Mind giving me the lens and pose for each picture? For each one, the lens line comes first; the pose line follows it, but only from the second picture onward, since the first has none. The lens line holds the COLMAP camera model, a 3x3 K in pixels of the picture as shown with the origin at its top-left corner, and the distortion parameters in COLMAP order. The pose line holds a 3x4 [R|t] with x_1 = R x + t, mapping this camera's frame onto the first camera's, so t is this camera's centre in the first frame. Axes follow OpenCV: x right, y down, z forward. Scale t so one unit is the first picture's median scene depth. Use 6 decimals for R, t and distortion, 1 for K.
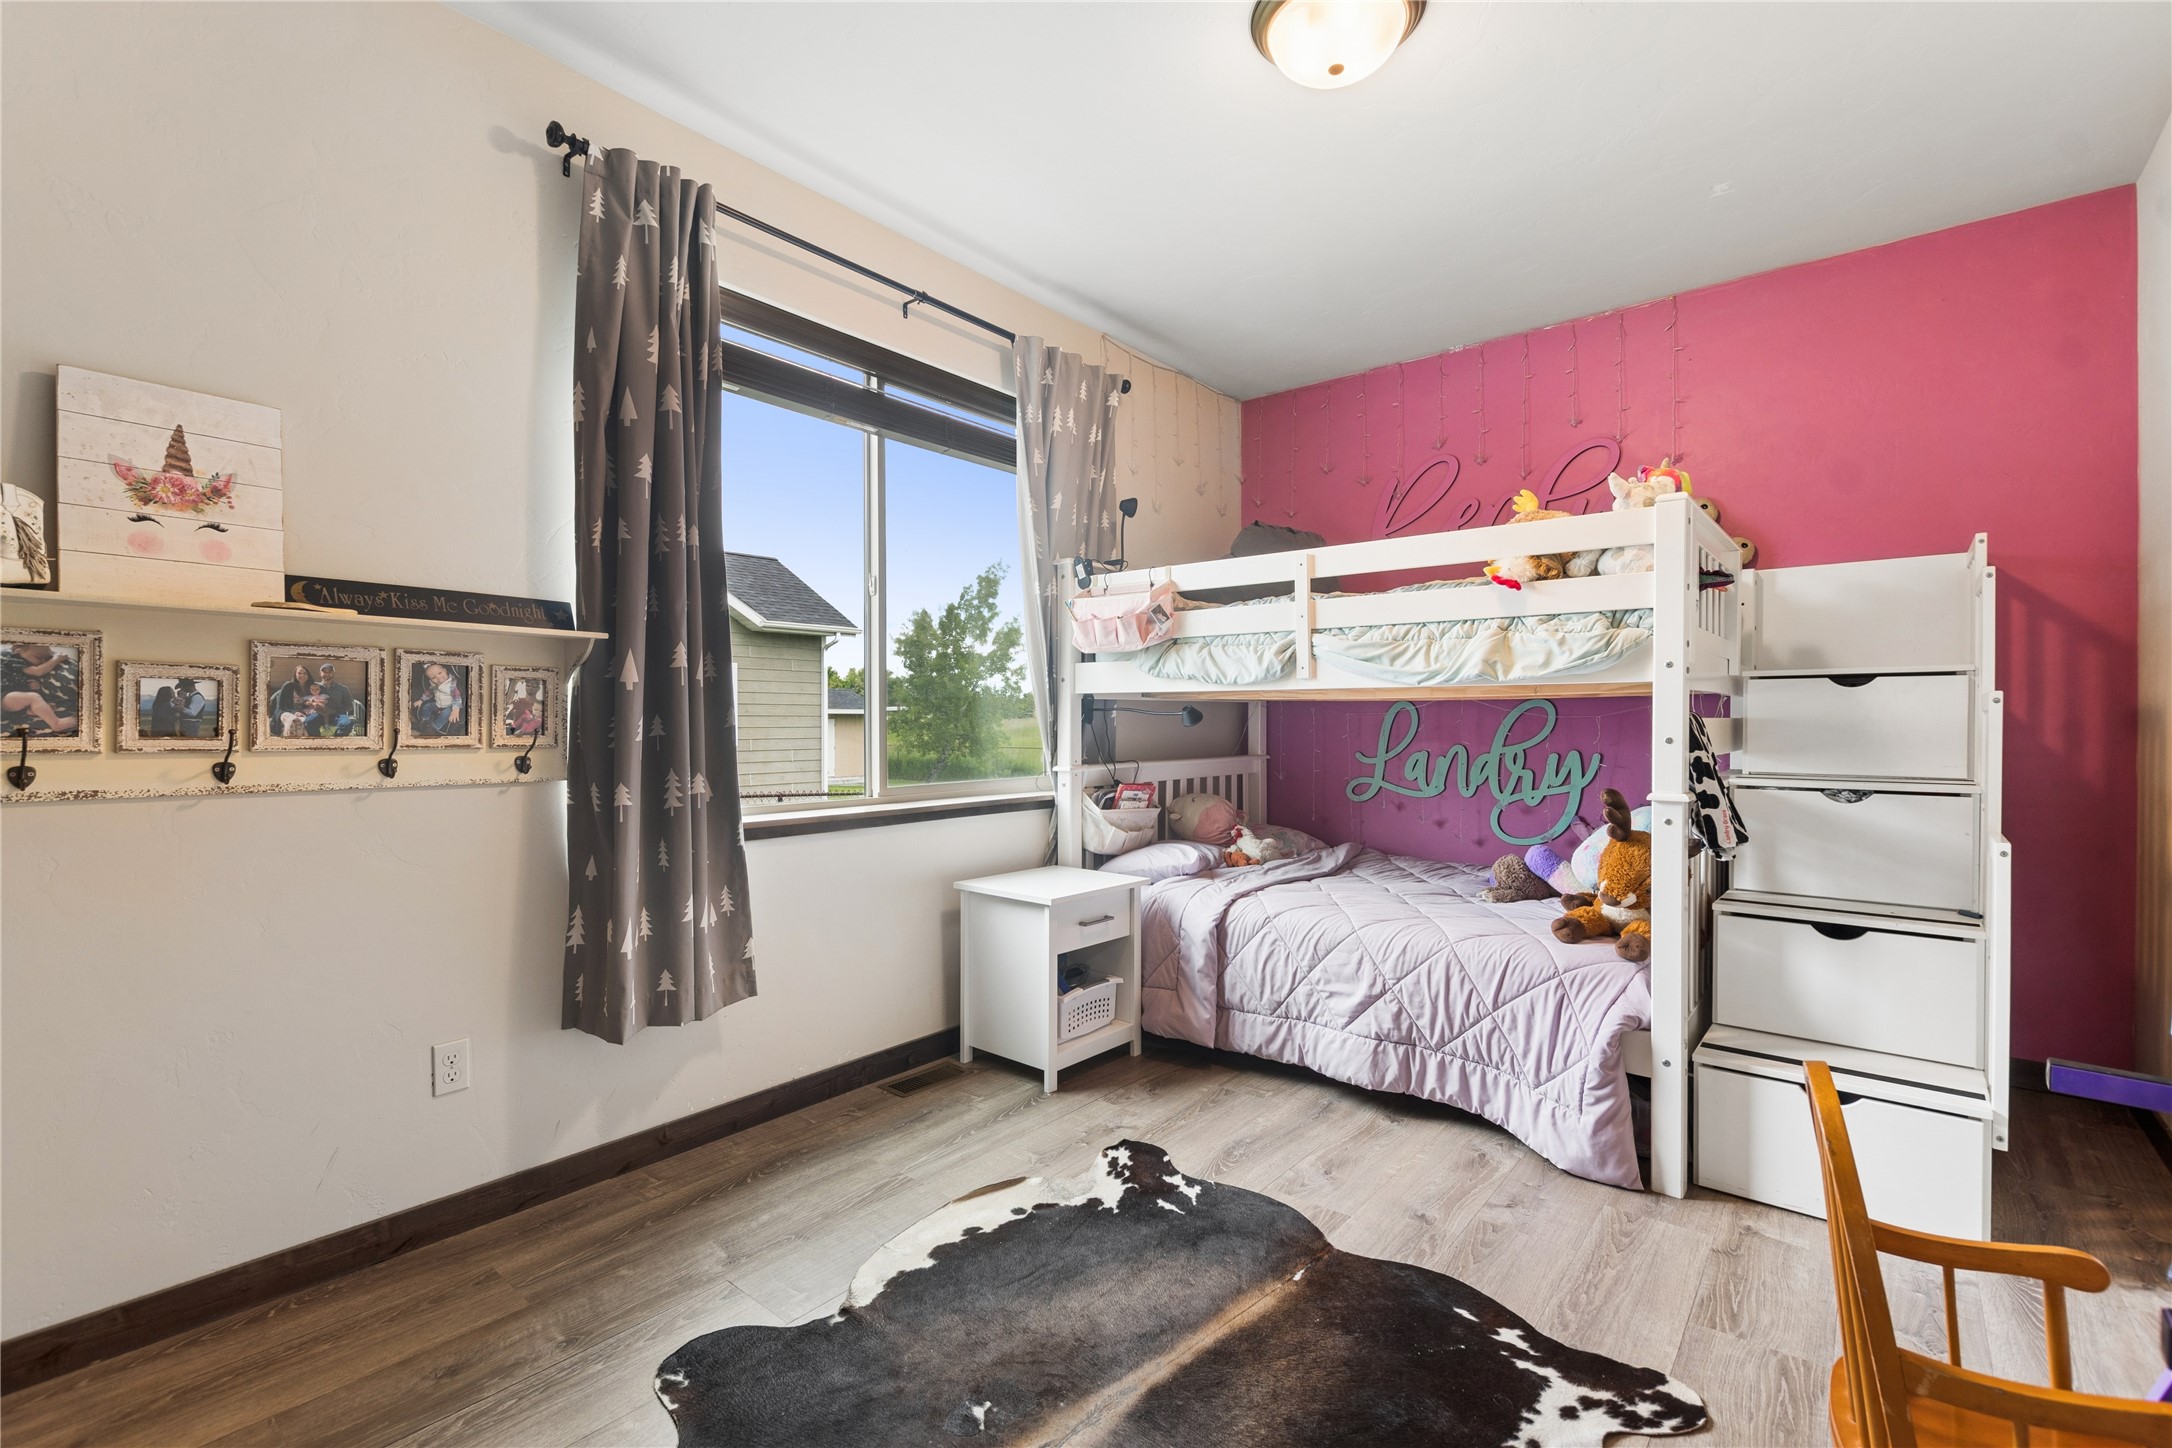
lens RADIAL K [[946.8, 0, 1098.1], [0, 946.8, 716.7], [0, 0, 1]] dist [0.015712, -0.000349]
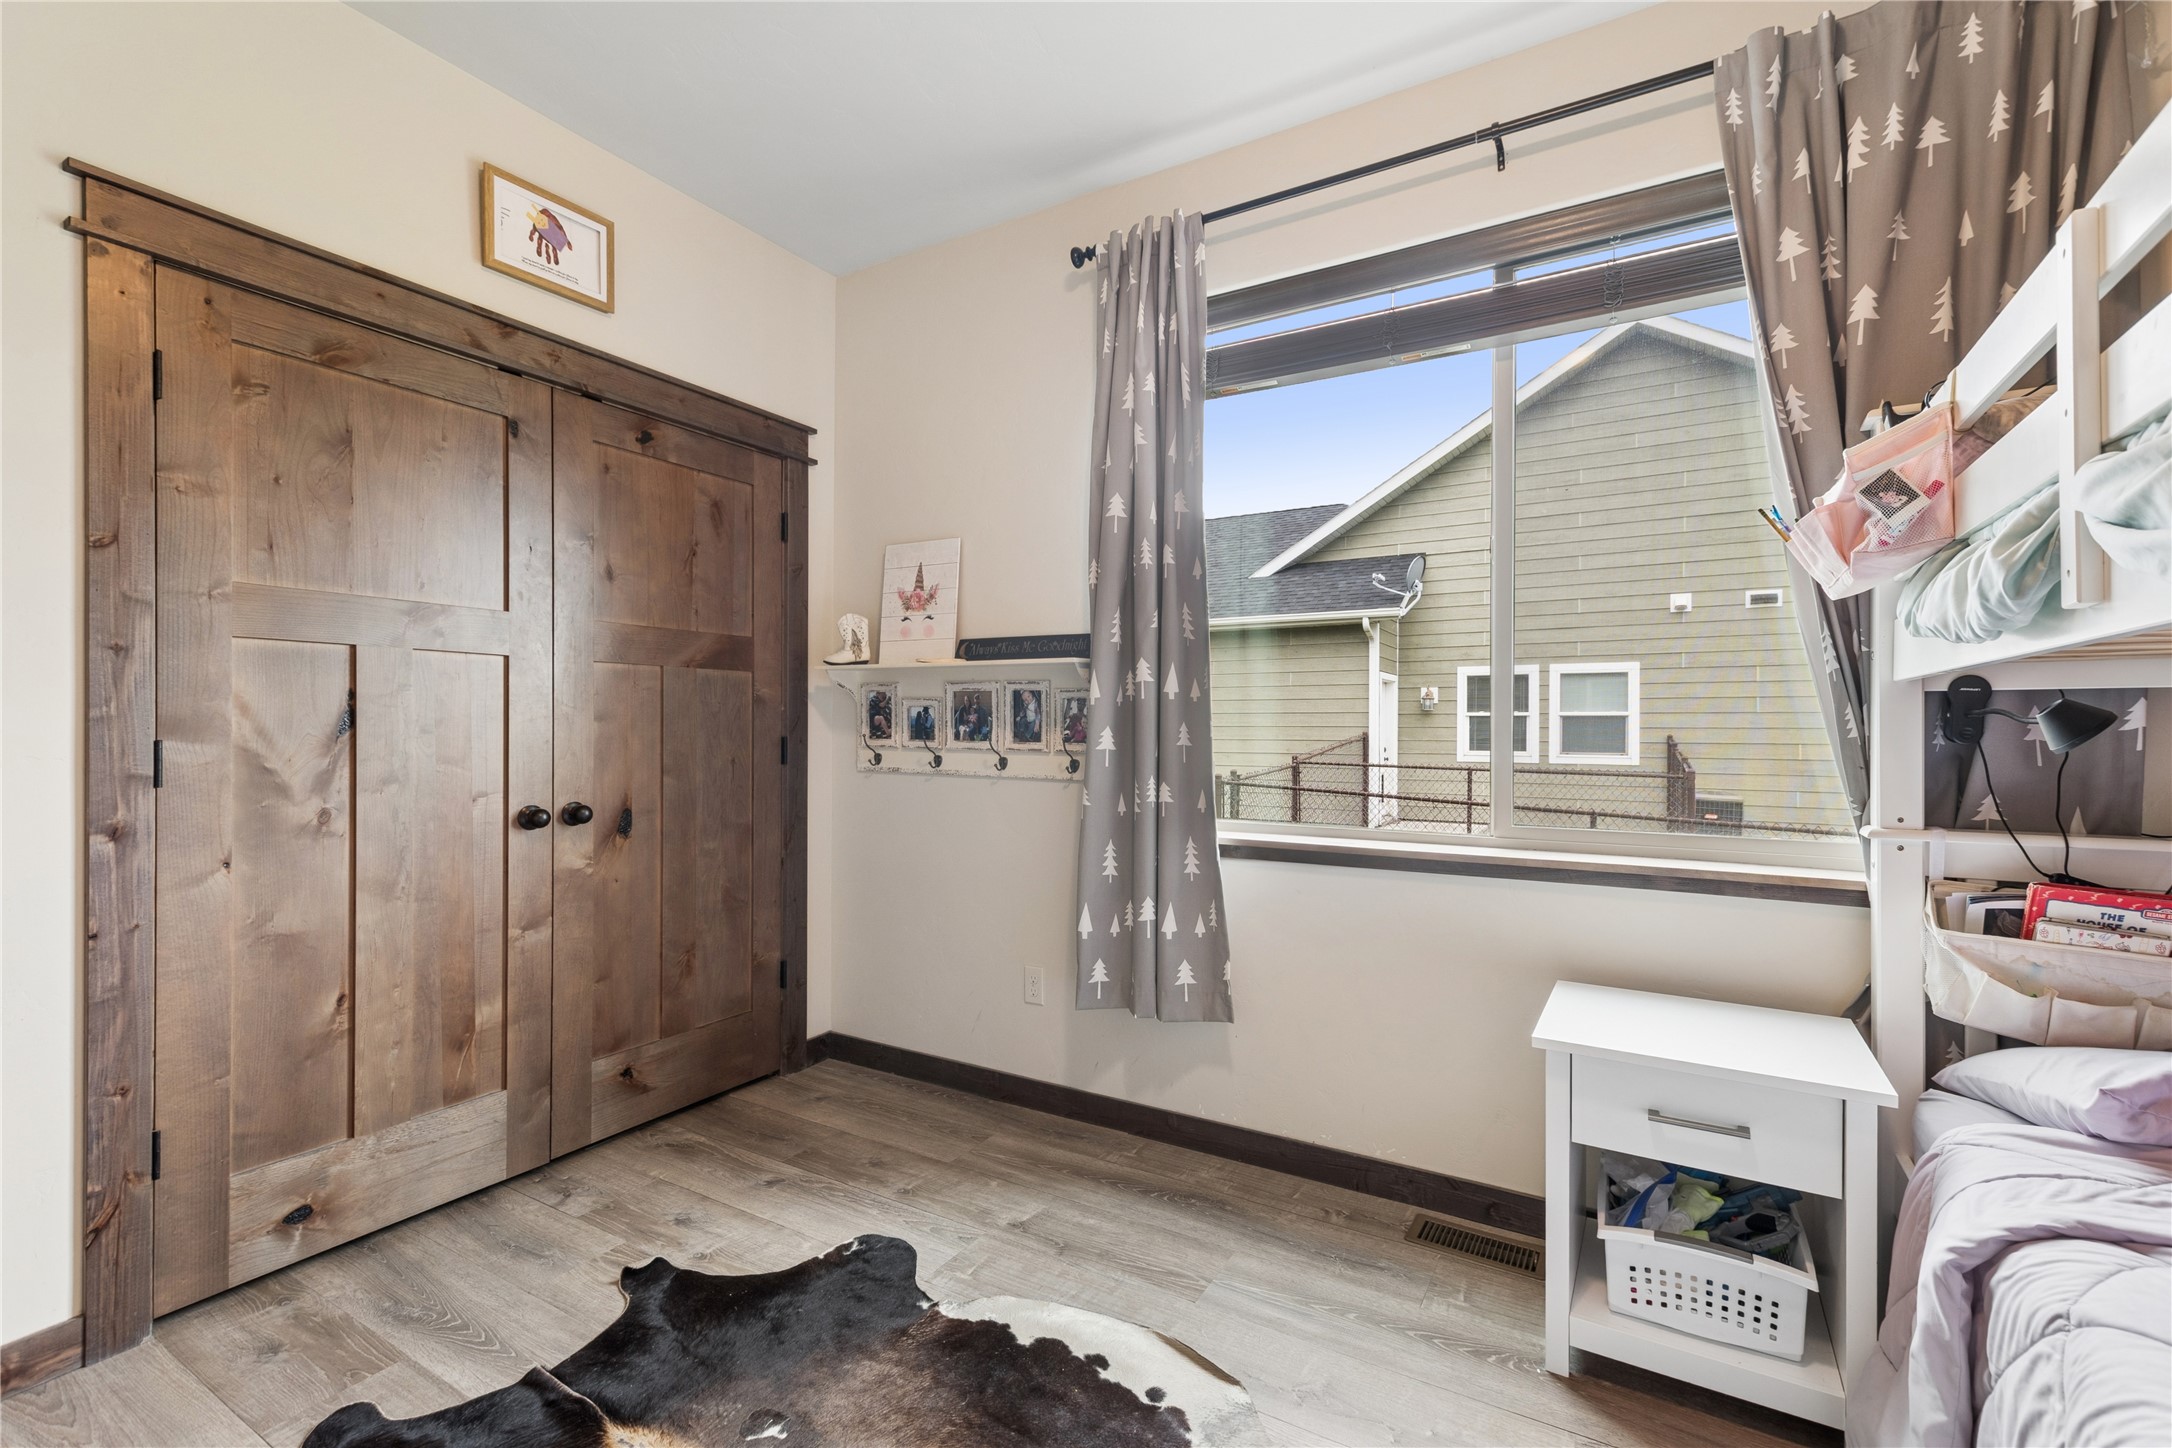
lens RADIAL K [[946.8, 0, 1098.1], [0, 946.8, 724.9], [0, 0, 1]] dist [0.015712, -0.000349]
pose [[0.160752, -0.005235, -0.986981, 0.662108], [-0.001956, 0.999982, -0.005622, 0.002454], [0.986993, 0.002834, 0.160738, 0.854361]]
